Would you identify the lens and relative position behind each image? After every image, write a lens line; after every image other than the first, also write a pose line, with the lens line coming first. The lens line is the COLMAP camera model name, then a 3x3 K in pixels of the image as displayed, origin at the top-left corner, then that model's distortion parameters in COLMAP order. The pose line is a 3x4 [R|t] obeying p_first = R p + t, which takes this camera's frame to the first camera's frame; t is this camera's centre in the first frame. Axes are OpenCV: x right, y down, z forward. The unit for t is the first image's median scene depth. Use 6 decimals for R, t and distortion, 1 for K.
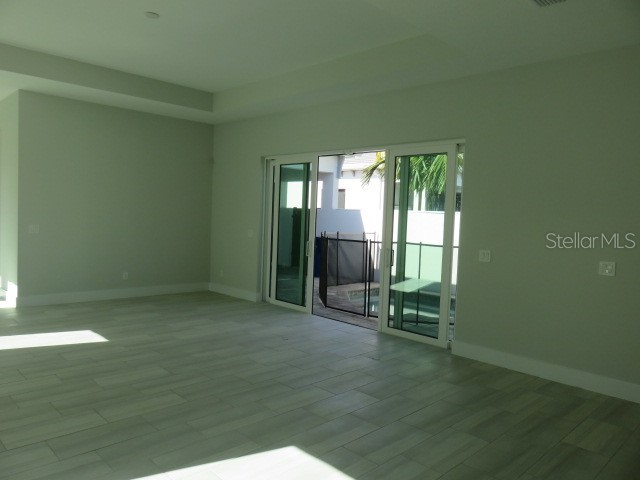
lens RADIAL K [[476.9, 0, 319.2], [0, 476.9, 240.3], [0, 0, 1]] dist [-0.005989, -0.007574]
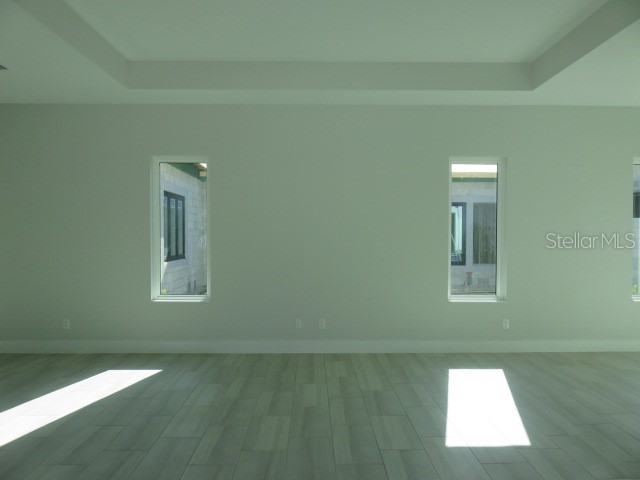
lens RADIAL K [[473.8, 0, 320.0], [0, 473.8, 240.0], [0, 0, 1]] dist [-0.002657, -0.001876]
pose [[-0.699823, -0.033888, -0.713512, 0.097775], [-0.068260, 0.997475, 0.019575, -0.046224], [0.711048, 0.062404, -0.700369, 1.015562]]
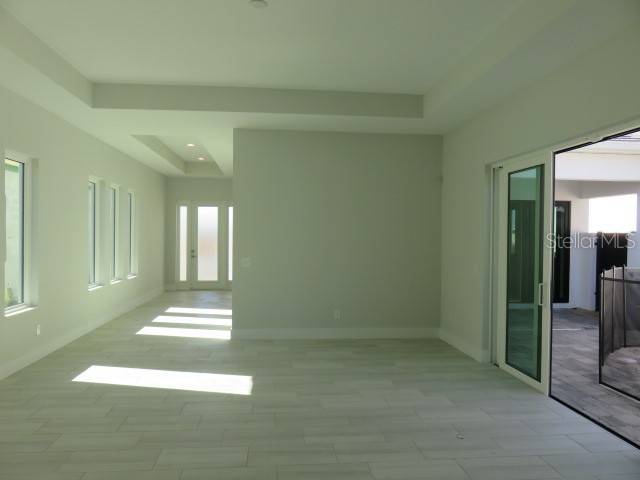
lens RADIAL K [[476.9, 0, 319.2], [0, 476.9, 240.3], [0, 0, 1]] dist [-0.005989, -0.007574]
pose [[0.776515, -0.026085, -0.629559, 0.162270], [-0.011795, 0.998366, -0.055914, -0.016916], [0.629988, 0.050844, 0.774939, 0.309758]]
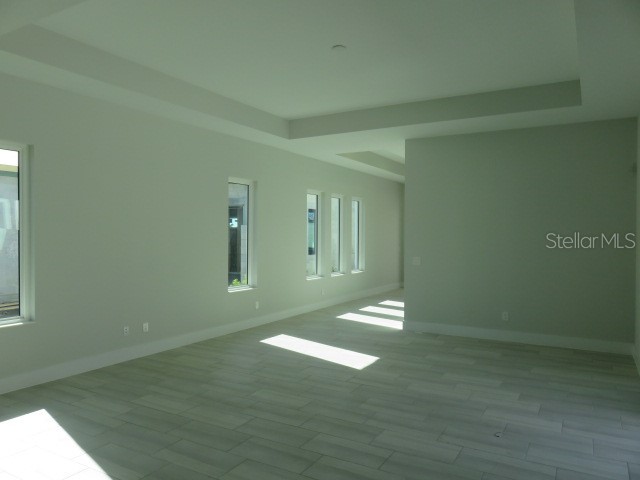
lens RADIAL K [[476.9, 0, 319.2], [0, 476.9, 240.3], [0, 0, 1]] dist [-0.005989, -0.007574]
pose [[0.262859, -0.029058, -0.964397, 0.415516], [-0.046202, 0.998021, -0.042664, -0.014323], [0.963727, 0.055771, 0.260997, 0.491842]]
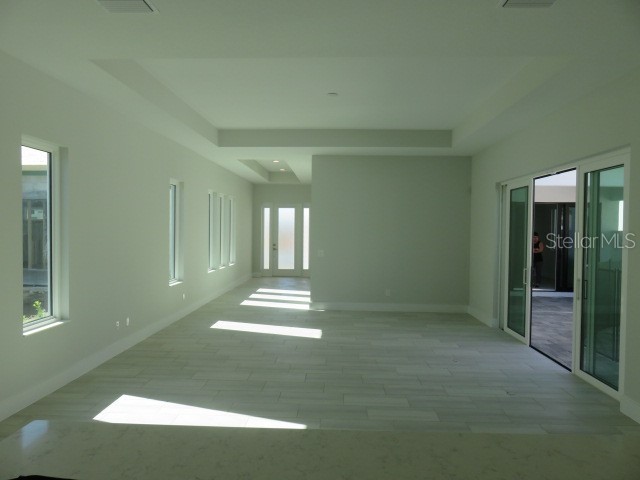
lens RADIAL K [[476.9, 0, 319.2], [0, 476.9, 240.3], [0, 0, 1]] dist [-0.005989, -0.007574]
pose [[0.681191, -0.014403, -0.731964, 0.414547], [-0.023197, 0.998880, -0.041243, -0.005019], [0.731738, 0.045074, 0.680094, 0.051444]]
